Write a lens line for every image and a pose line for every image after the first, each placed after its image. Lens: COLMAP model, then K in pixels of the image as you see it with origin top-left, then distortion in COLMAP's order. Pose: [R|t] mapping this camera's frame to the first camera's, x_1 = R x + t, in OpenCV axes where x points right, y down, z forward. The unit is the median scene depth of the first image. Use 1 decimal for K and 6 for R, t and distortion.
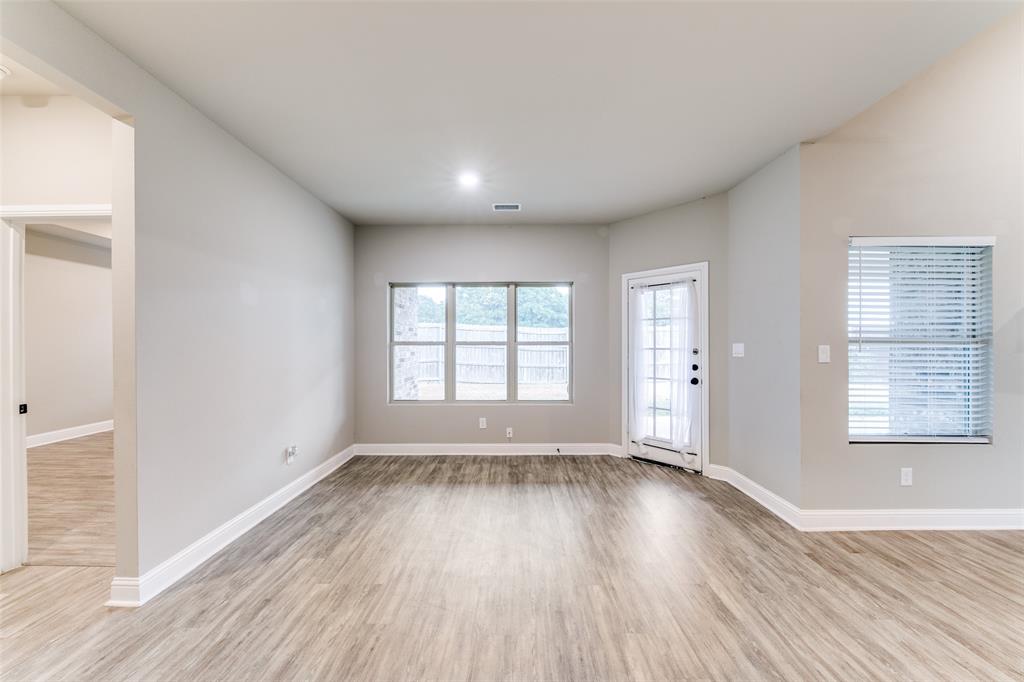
lens RADIAL K [[387.7, 0, 509.8], [0, 387.7, 341.6], [0, 0, 1]] dist [-0.000824, -0.000376]
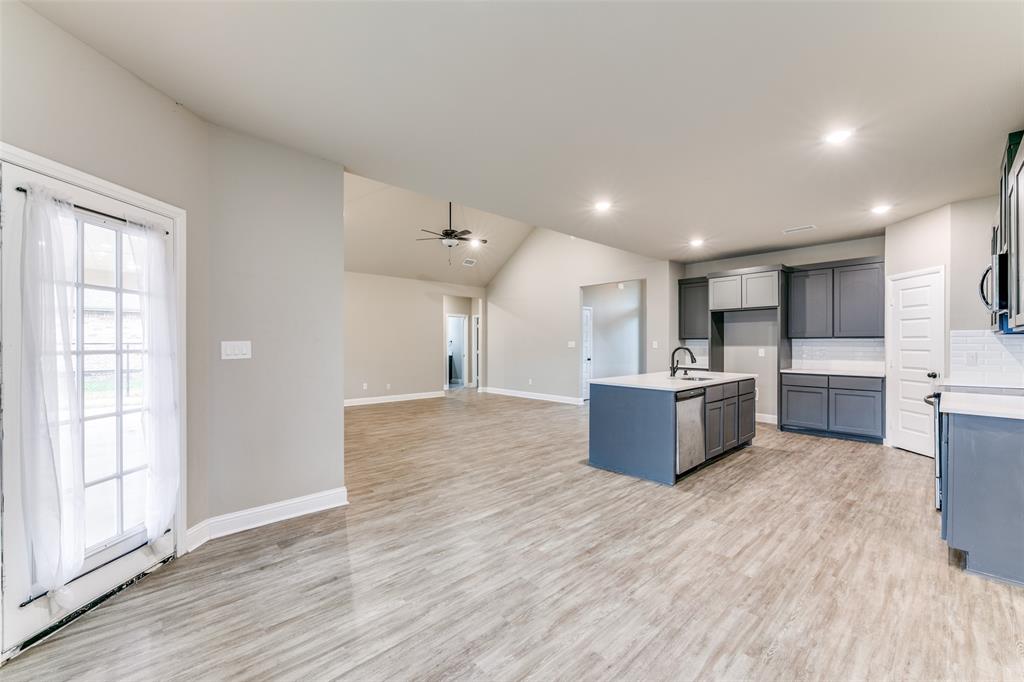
lens RADIAL K [[404.6, 0, 508.4], [0, 404.6, 342.9], [0, 0, 1]] dist [0.001202, -0.000089]
pose [[-0.687035, -0.000631, 0.726624, -0.315015], [-0.001336, 0.999999, -0.000394, 0.003061], [-0.726623, -0.001242, -0.687035, 1.005903]]
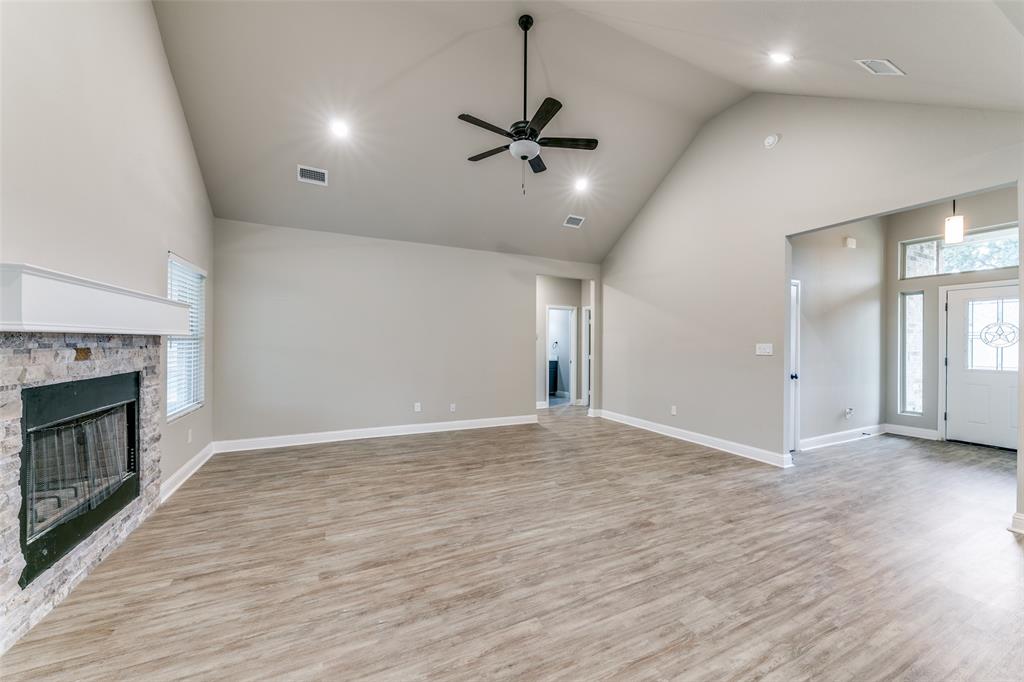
lens RADIAL K [[379.2, 0, 512.0], [0, 379.2, 341.0], [0, 0, 1]] dist [0.000403, -0.000257]
pose [[-0.443723, 0.004742, 0.896152, 0.395041], [-0.007775, 0.999928, -0.009142, 0.003239], [-0.896130, -0.011024, -0.443654, 0.372807]]
